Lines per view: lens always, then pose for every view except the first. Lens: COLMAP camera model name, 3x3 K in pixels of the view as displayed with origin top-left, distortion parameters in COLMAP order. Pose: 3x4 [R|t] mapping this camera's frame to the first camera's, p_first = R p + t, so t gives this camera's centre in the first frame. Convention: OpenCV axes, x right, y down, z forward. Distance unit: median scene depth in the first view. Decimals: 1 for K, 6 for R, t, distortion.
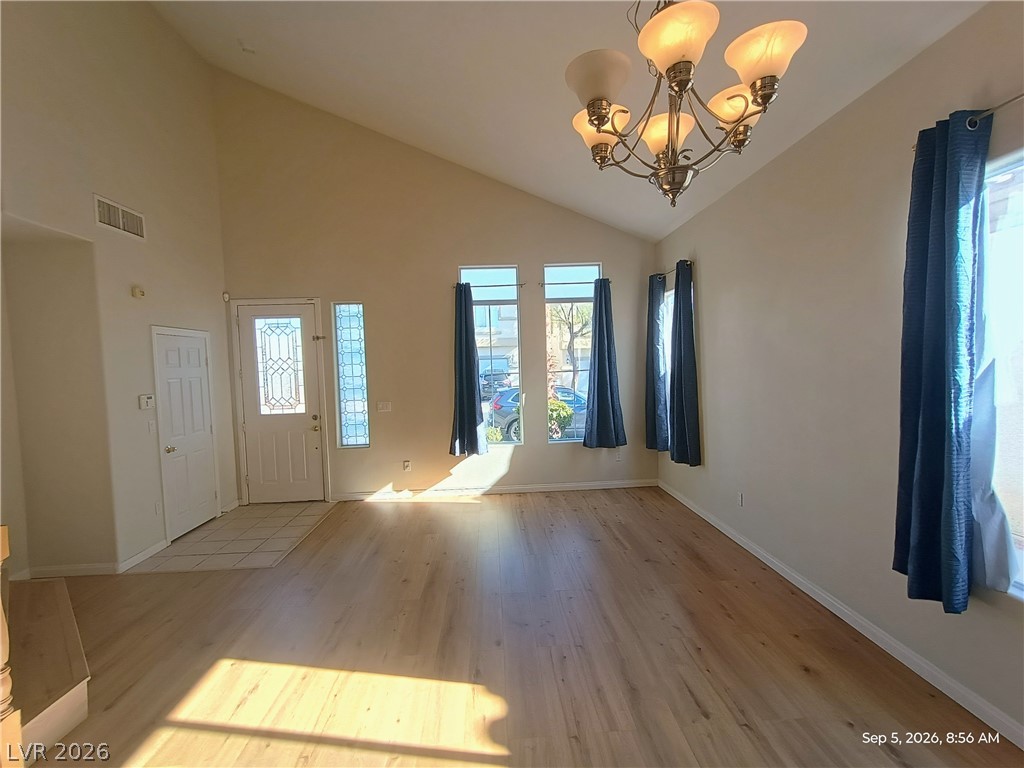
lens RADIAL K [[464.1, 0, 511.7], [0, 464.1, 386.6], [0, 0, 1]] dist [0.008775, 0.001186]
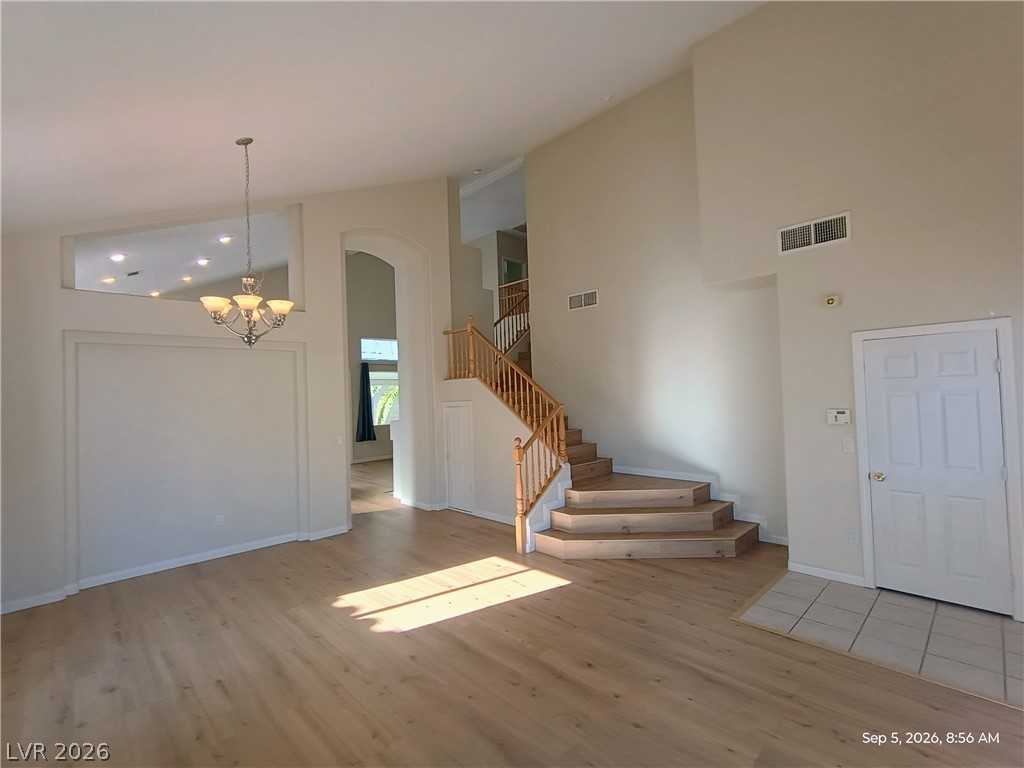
lens RADIAL K [[464.1, 0, 510.4], [0, 464.1, 384.4], [0, 0, 1]] dist [0.008775, 0.001186]
pose [[-0.744773, 0.043984, -0.665867, 0.538335], [0.021796, 0.998896, 0.041604, -0.141261], [0.666962, 0.016473, -0.744909, 2.099922]]
